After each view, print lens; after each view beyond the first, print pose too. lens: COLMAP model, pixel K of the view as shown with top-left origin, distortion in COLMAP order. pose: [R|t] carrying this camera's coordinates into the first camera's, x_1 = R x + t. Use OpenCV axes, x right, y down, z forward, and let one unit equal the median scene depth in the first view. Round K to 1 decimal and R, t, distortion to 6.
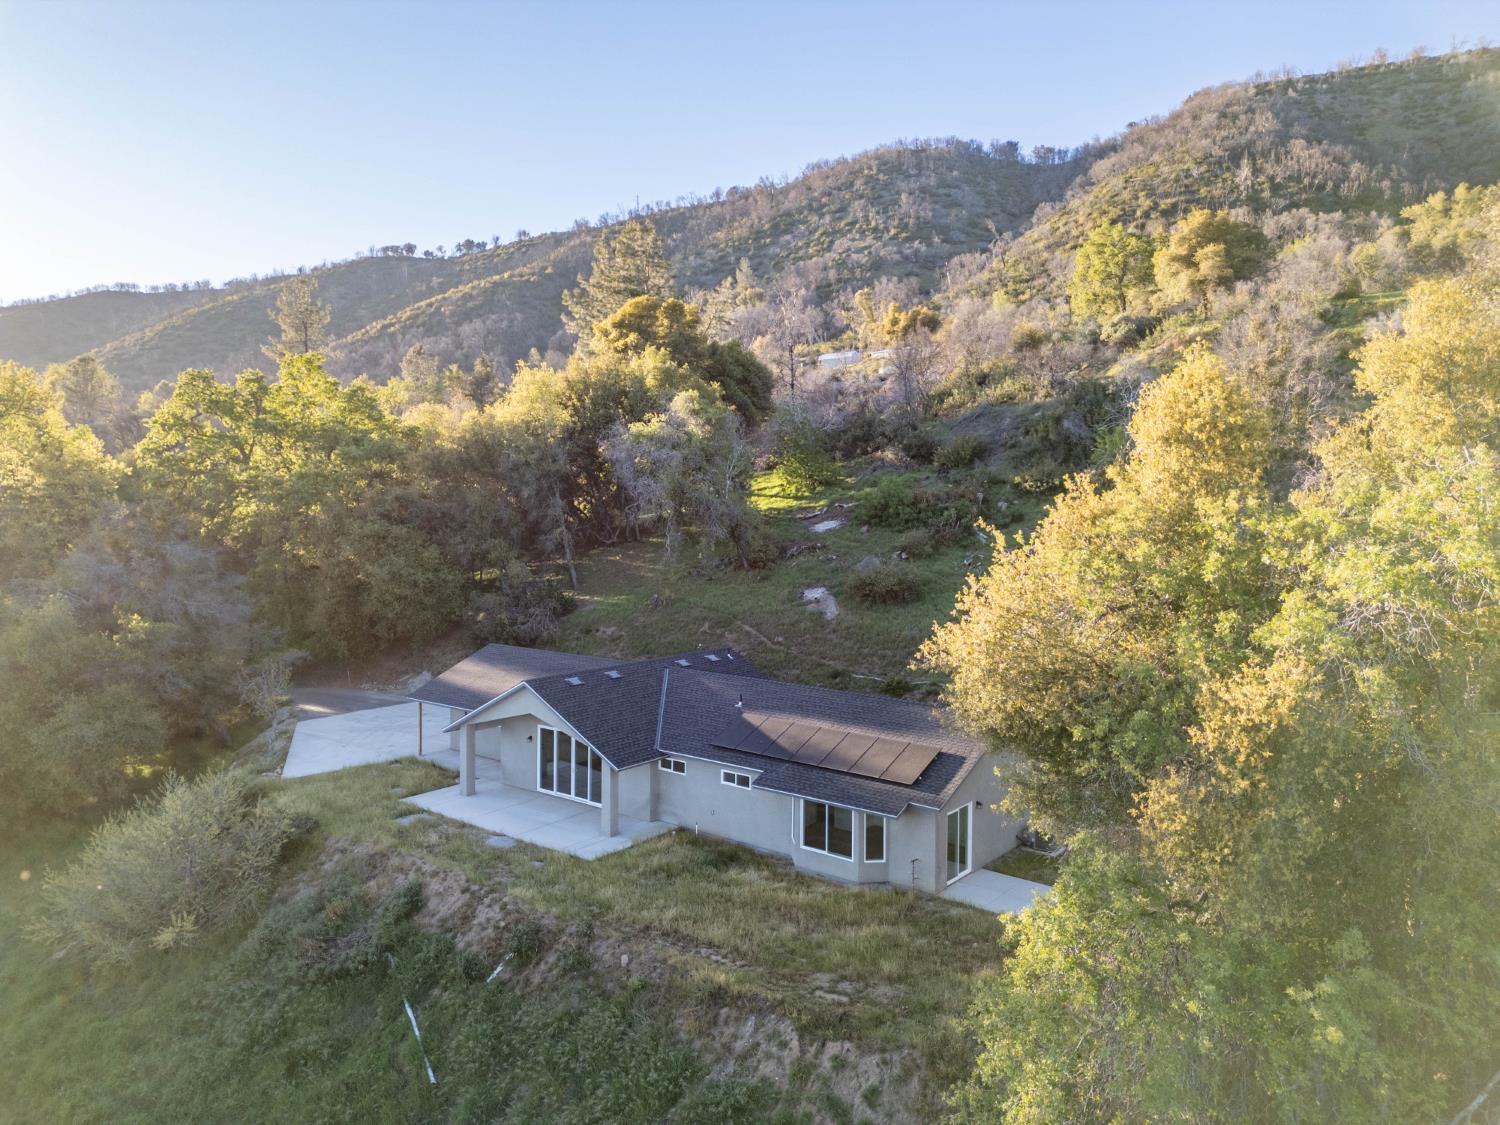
lens RADIAL K [[1047.5, 0, 750.5], [0, 1047.5, 556.2], [0, 0, 1]] dist [0.073024, -0.068939]
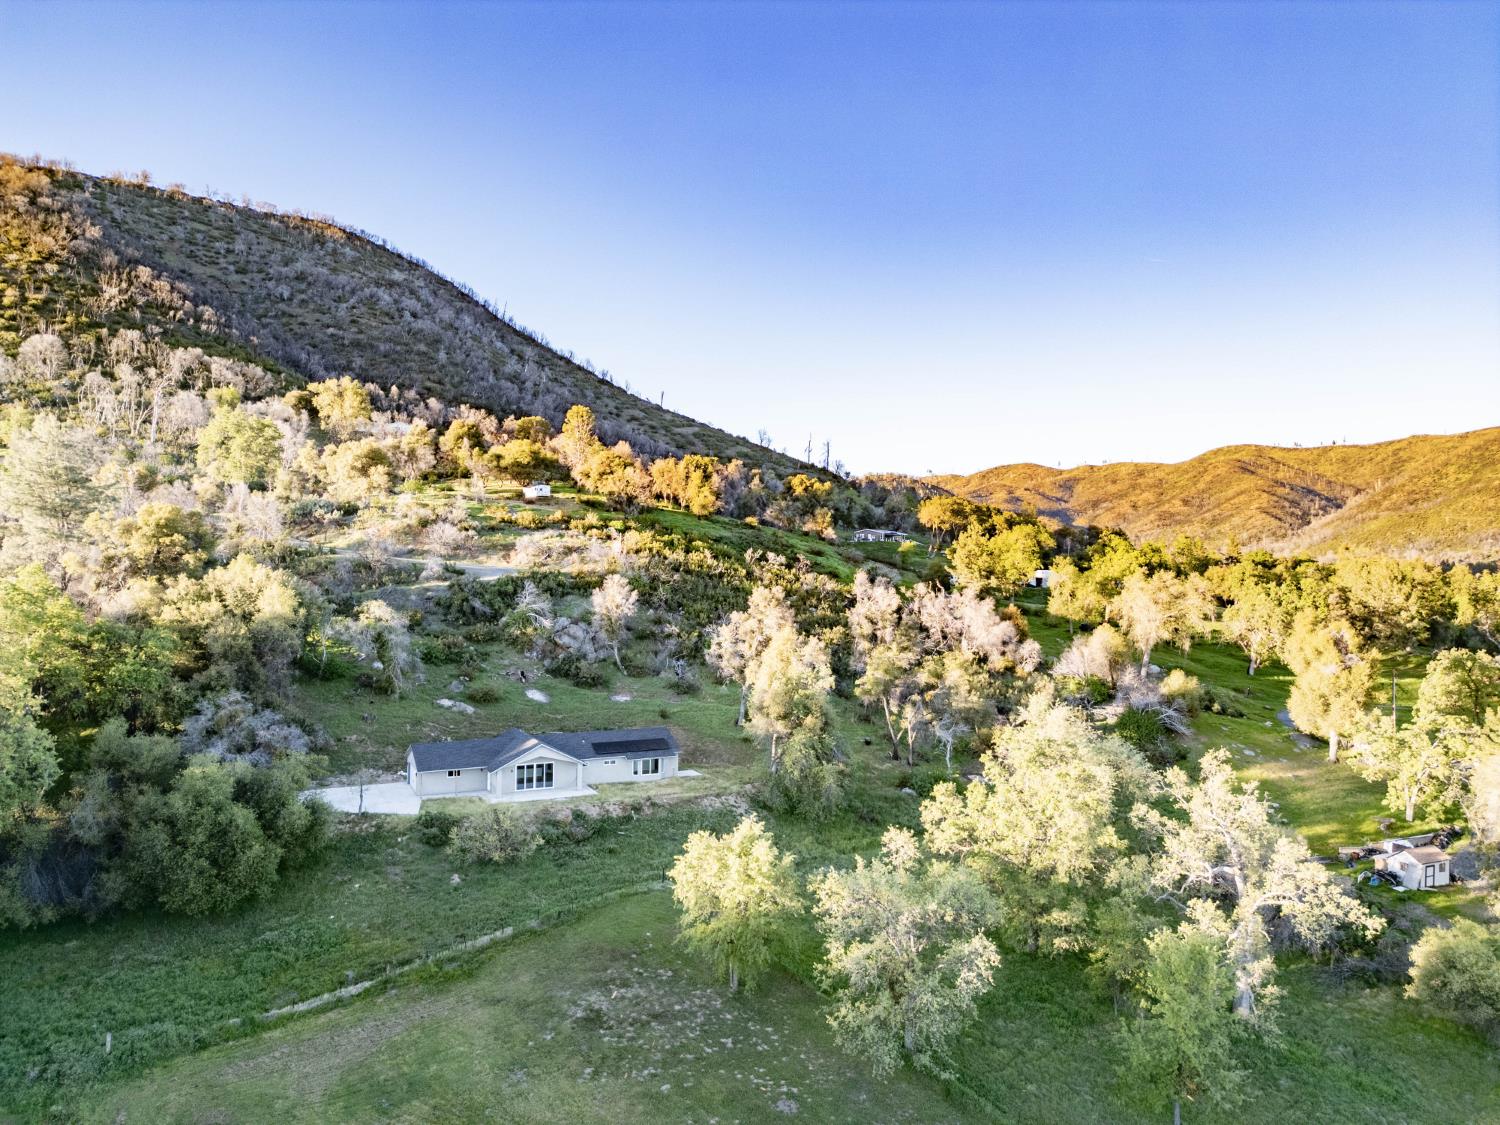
lens RADIAL K [[1047.5, 0, 746.8], [0, 1047.5, 562.6], [0, 0, 1]] dist [0.073024, -0.068939]
pose [[0.435434, 0.002105, 0.900218, -0.247375], [0.037311, 0.999096, -0.020384, -0.027734], [-0.899447, 0.042464, 0.434962, -0.067936]]
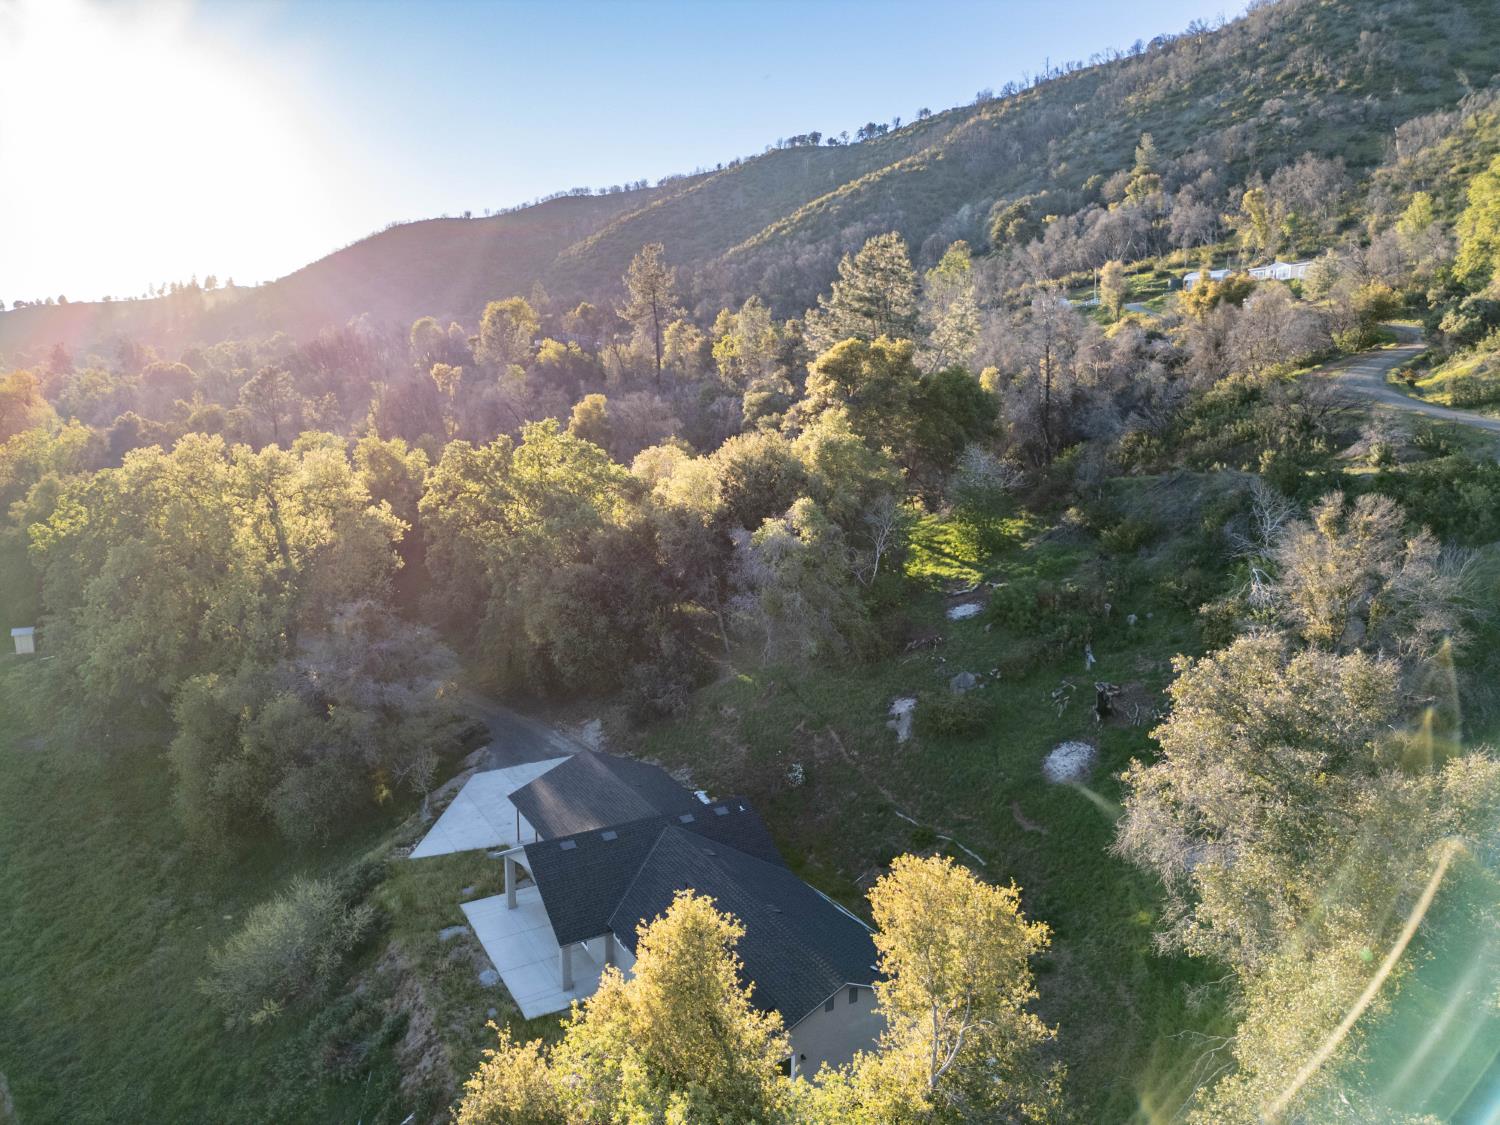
lens RADIAL K [[1047.5, 0, 749.3], [0, 1047.5, 559.2], [0, 0, 1]] dist [0.073024, -0.068939]
pose [[0.926663, 0.065950, -0.370062, 0.048850], [-0.019829, 0.991694, 0.127082, -0.039408], [0.375369, -0.110424, 0.920274, -0.001782]]
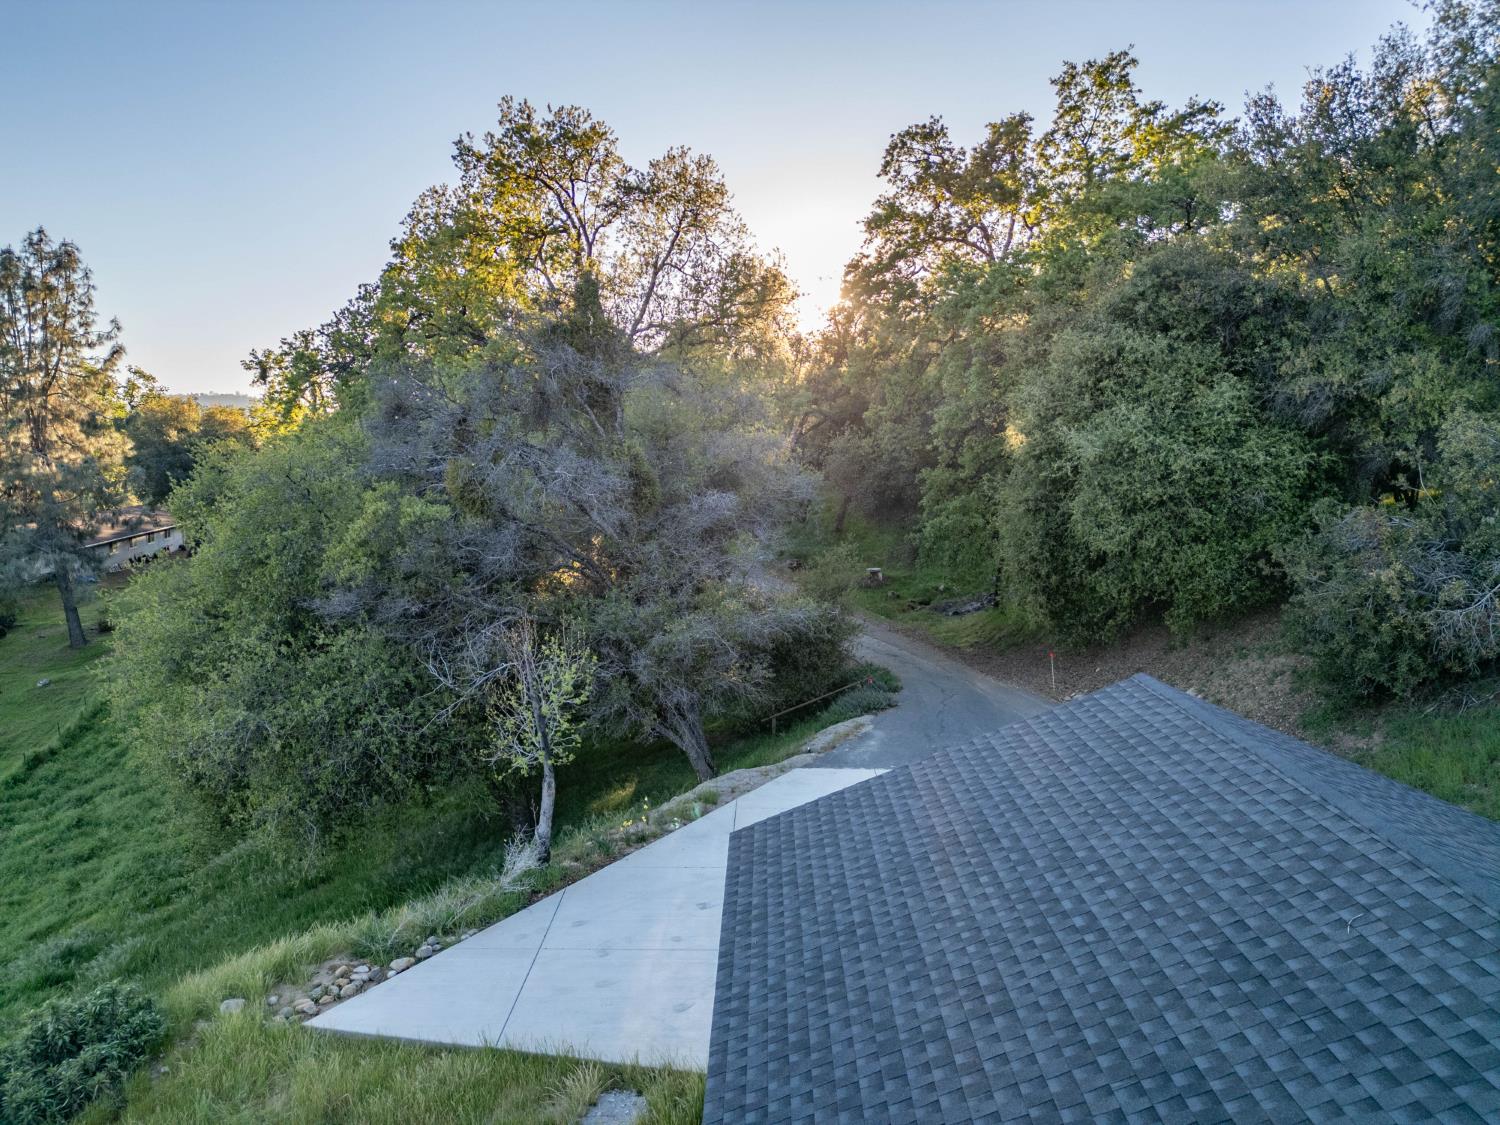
lens RADIAL K [[1047.5, 0, 747.5], [0, 1047.5, 561.6], [0, 0, 1]] dist [0.073024, -0.068939]
pose [[0.610596, 0.089474, -0.786872, -0.016246], [-0.036947, 0.995734, 0.084552, 0.005376], [0.791080, -0.022554, 0.611297, 0.107150]]
